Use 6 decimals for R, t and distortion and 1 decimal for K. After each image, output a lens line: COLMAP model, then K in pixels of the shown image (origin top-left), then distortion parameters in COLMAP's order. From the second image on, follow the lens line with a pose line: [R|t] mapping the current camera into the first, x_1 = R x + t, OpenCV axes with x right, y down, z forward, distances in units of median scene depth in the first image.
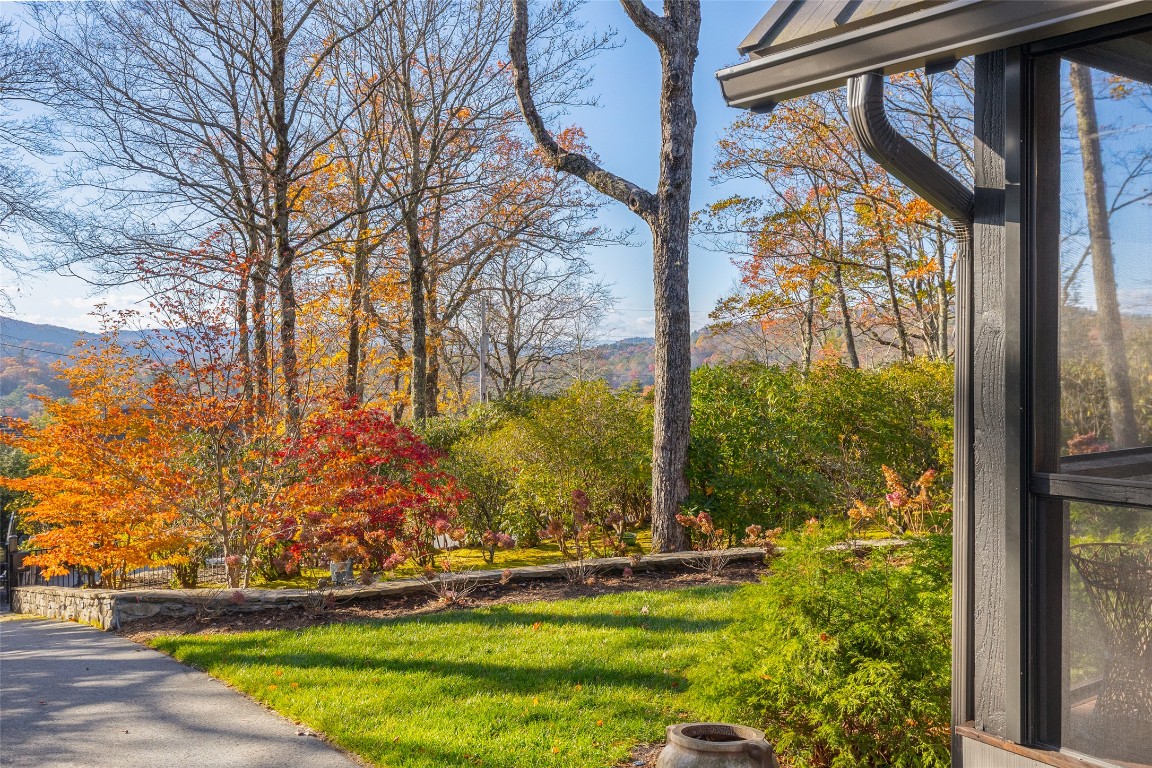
lens RADIAL K [[1086.6, 0, 576.0], [0, 1086.6, 382.0], [0, 0, 1]] dist [-0.002025, 0.000000]
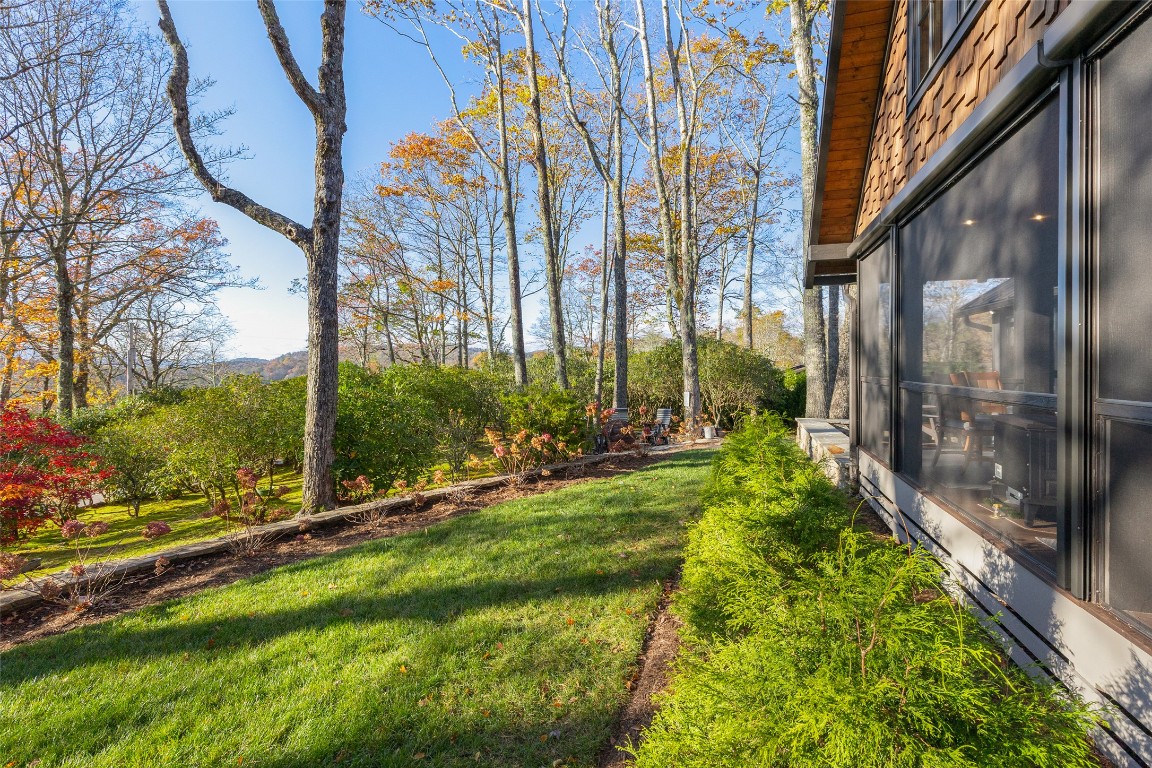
lens RADIAL K [[526.4, 0, 574.8], [0, 526.4, 362.9], [0, 0, 1]] dist [0.002884, -0.000367]
pose [[0.815780, 0.012532, 0.578226, -0.014125], [0.008495, 0.999398, -0.033645, 0.005079], [-0.578300, 0.032359, 0.815182, 0.143396]]
